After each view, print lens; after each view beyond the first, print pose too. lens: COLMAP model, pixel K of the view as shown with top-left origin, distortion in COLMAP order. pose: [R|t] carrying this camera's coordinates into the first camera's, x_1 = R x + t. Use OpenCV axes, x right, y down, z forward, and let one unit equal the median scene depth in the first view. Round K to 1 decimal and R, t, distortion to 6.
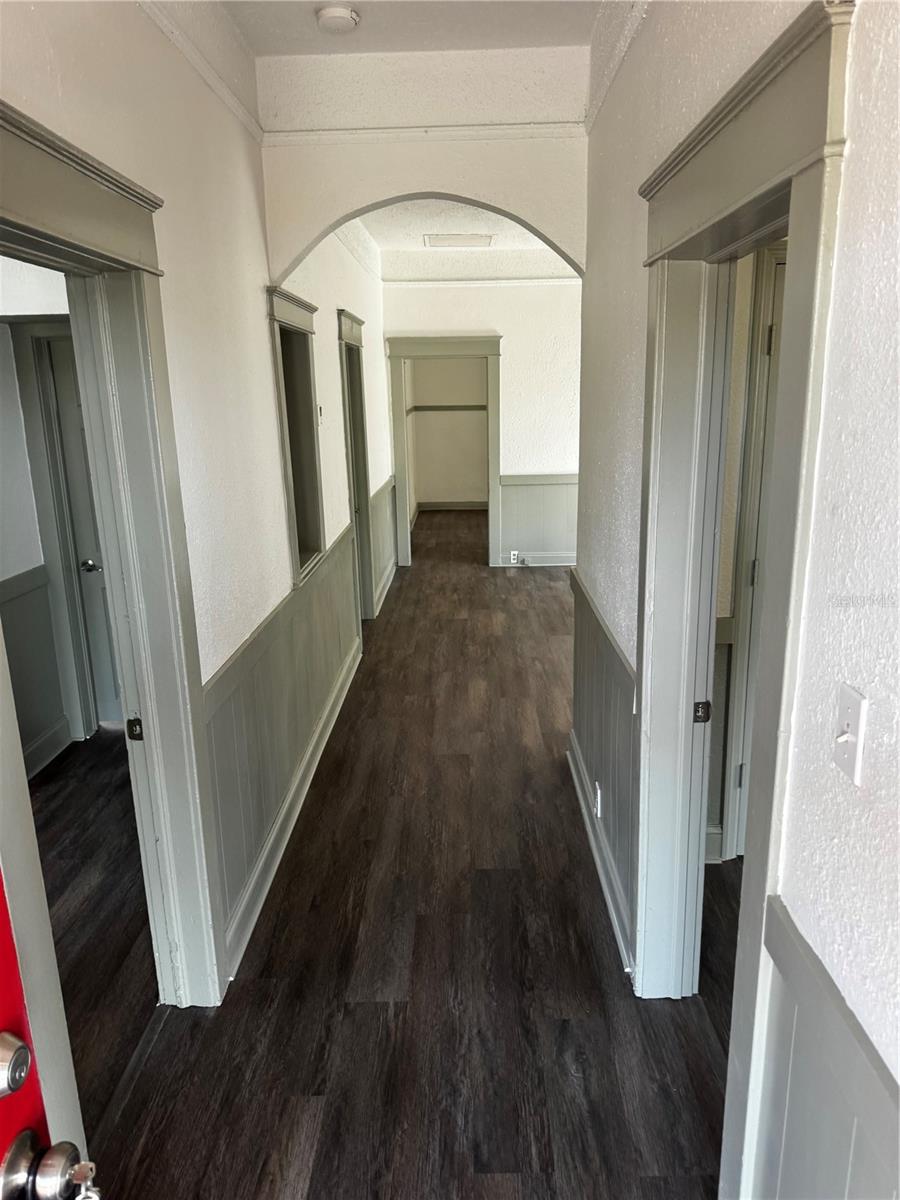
lens RADIAL K [[838.0, 0, 452.2], [0, 838.0, 601.0], [0, 0, 1]] dist [0.002835, 0.000070]
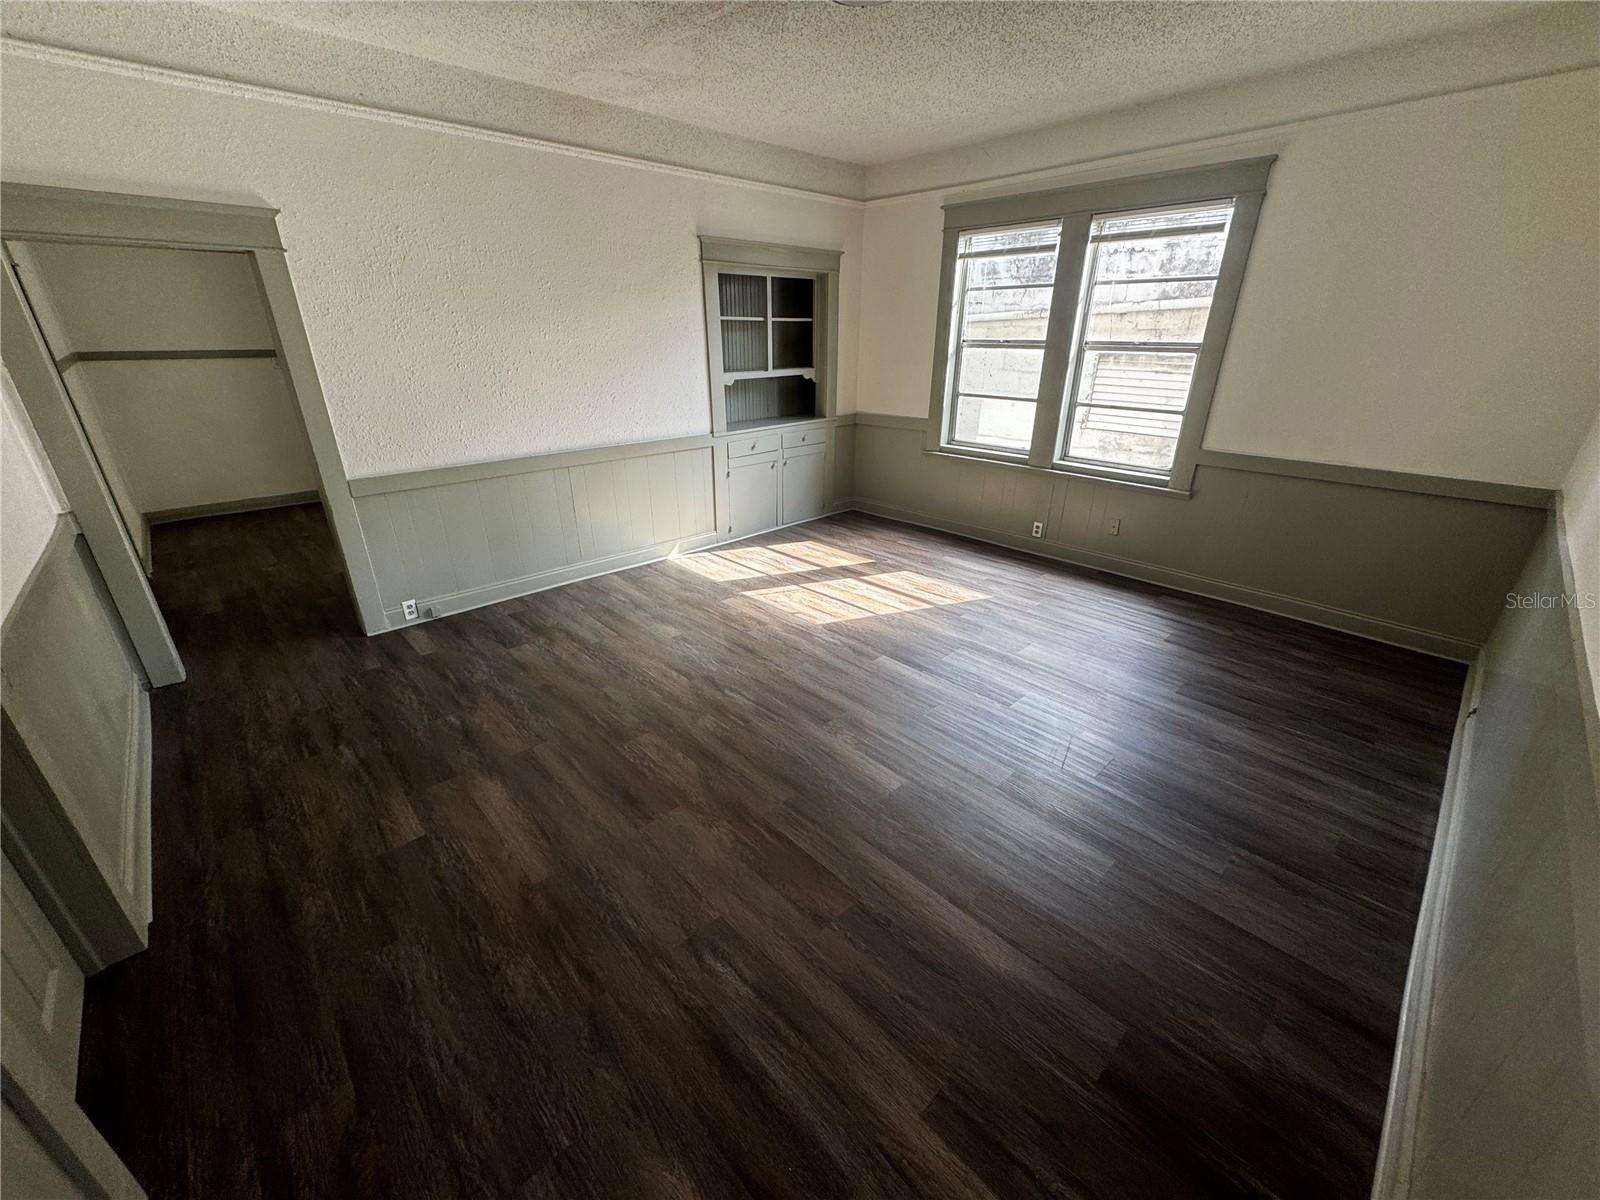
lens RADIAL K [[633.8, 0, 789.8], [0, 633.8, 595.1], [0, 0, 1]] dist [-0.002729, -0.000174]
pose [[0.718943, -0.244354, 0.650701, -0.027693], [0.154856, 0.968948, 0.192767, -0.124249], [-0.677599, -0.037824, 0.734458, 0.546426]]
